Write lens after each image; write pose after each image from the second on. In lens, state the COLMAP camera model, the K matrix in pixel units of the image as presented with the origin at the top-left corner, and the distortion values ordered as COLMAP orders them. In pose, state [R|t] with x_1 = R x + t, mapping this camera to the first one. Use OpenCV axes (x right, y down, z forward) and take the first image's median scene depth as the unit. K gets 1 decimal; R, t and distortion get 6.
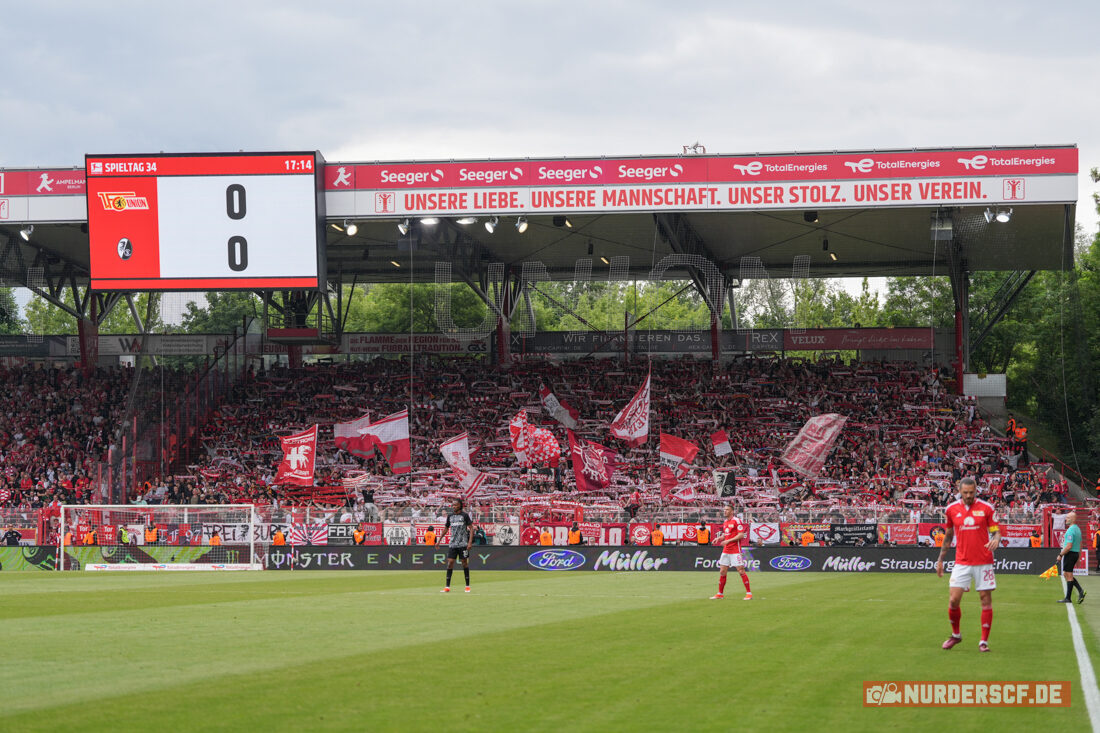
lens RADIAL K [[2702.7, 0, 587.6], [0, 2702.7, 393.0], [0, 0, 1]] dist [0.298354, 0.000000]
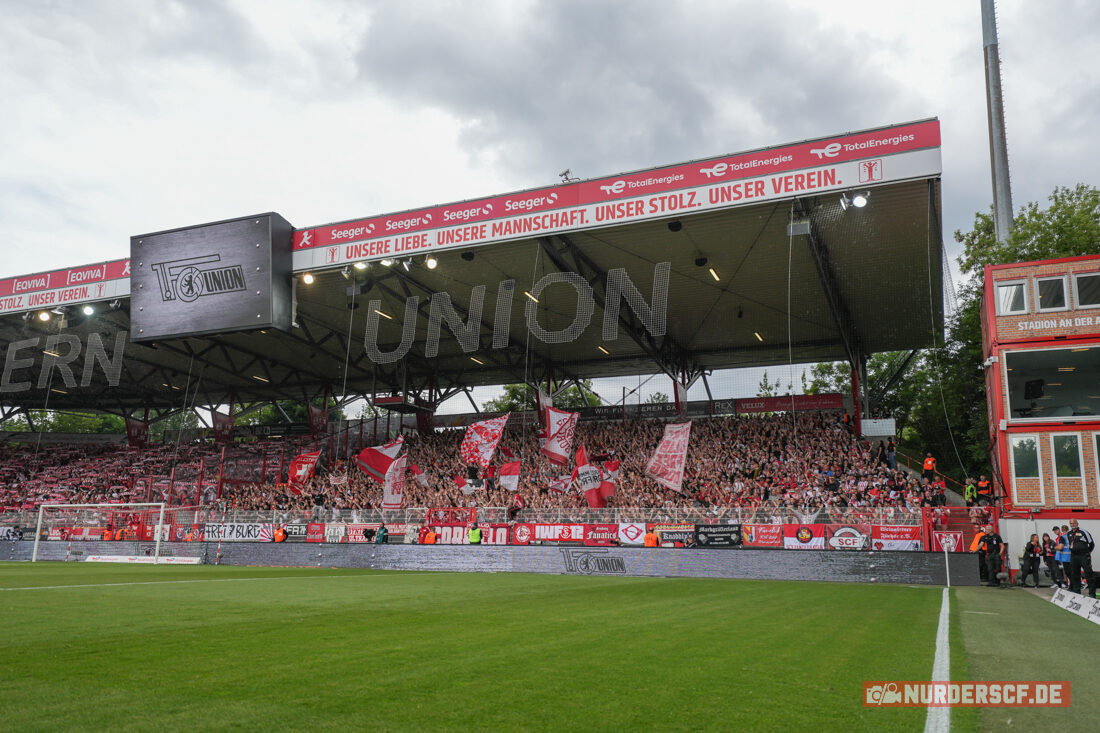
lens RADIAL K [[909.0, 0, 555.3], [0, 909.0, 374.5], [0, 0, 1]] dist [0.040032, 0.010538]
pose [[0.973838, -0.029965, -0.225259, 0.115196], [-0.000730, 0.990851, -0.134961, 0.038508], [0.227242, 0.131595, 0.964906, 0.653257]]
